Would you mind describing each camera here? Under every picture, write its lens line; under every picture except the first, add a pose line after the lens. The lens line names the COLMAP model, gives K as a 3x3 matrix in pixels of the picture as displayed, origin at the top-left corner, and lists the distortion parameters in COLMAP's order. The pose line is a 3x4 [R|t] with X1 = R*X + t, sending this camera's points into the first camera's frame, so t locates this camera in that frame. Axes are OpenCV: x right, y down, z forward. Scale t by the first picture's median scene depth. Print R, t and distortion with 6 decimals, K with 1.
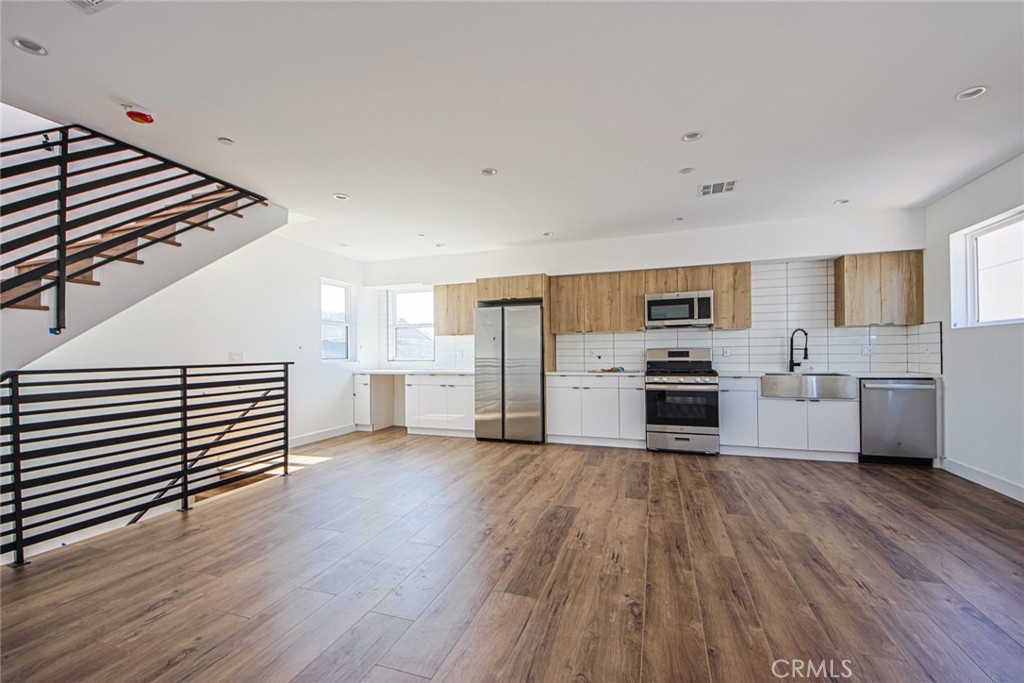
lens RADIAL K [[428.0, 0, 511.2], [0, 428.0, 353.6], [0, 0, 1]] dist [0.028052, -0.027340]
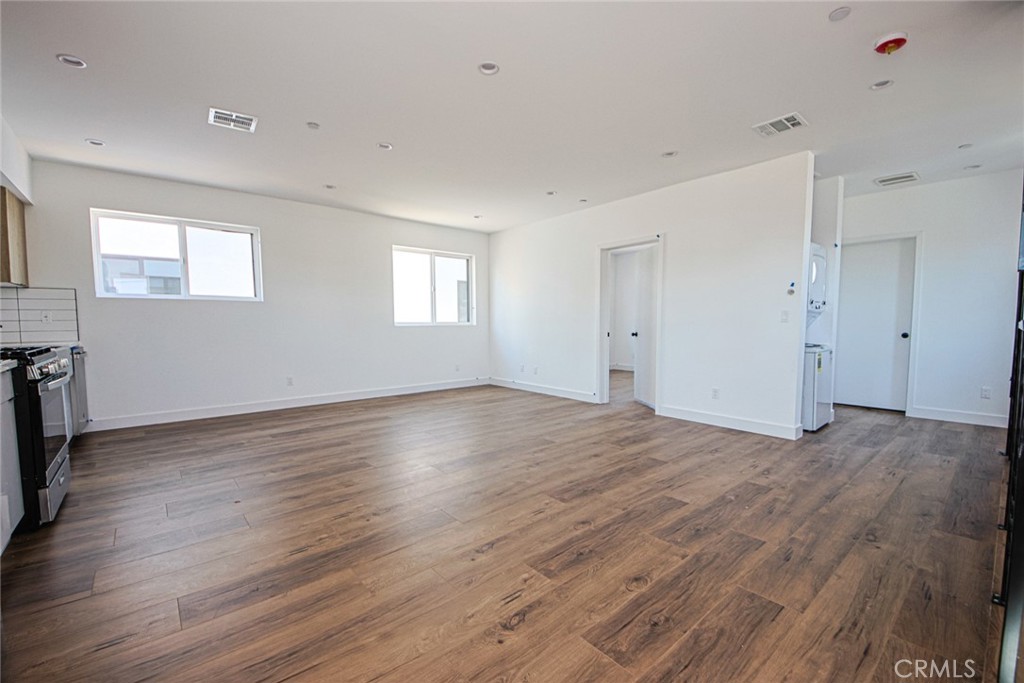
lens RADIAL K [[428.0, 0, 511.2], [0, 428.0, 353.6], [0, 0, 1]] dist [0.028052, -0.027340]
pose [[-0.858216, -0.027195, 0.512568, -0.649078], [0.007920, 0.997775, 0.066198, 0.034035], [-0.513228, 0.060871, -0.856091, 2.214859]]
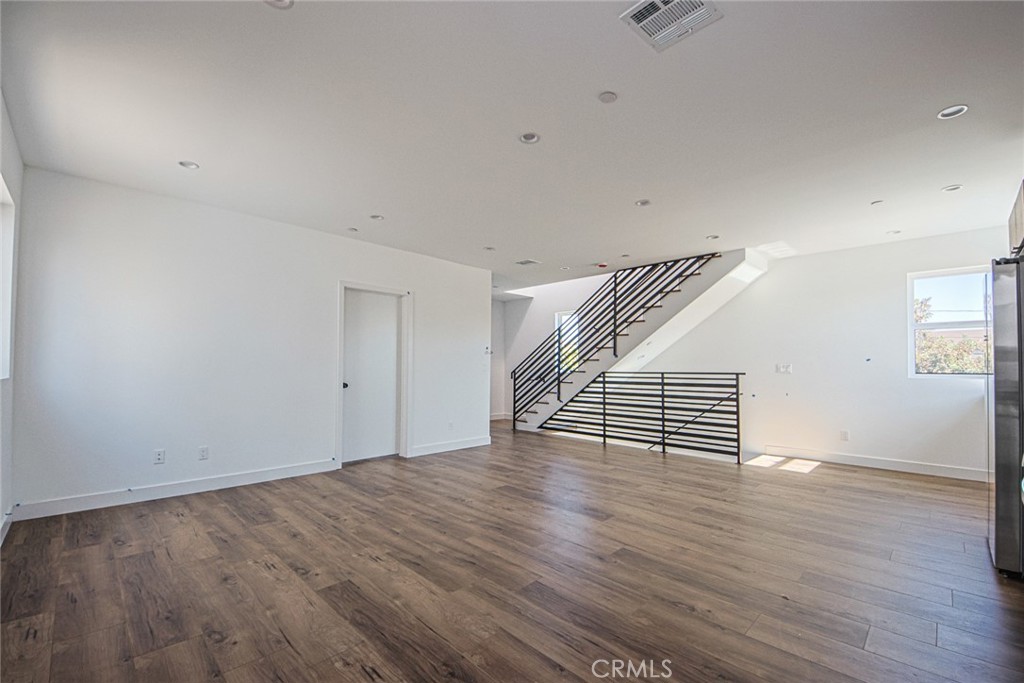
lens RADIAL K [[428.0, 0, 511.2], [0, 428.0, 353.6], [0, 0, 1]] dist [0.028052, -0.027340]
pose [[-0.444488, -0.019850, -0.895565, 1.467264], [-0.001494, 0.999769, -0.021418, -0.013572], [0.895784, -0.008182, -0.444415, 1.579808]]
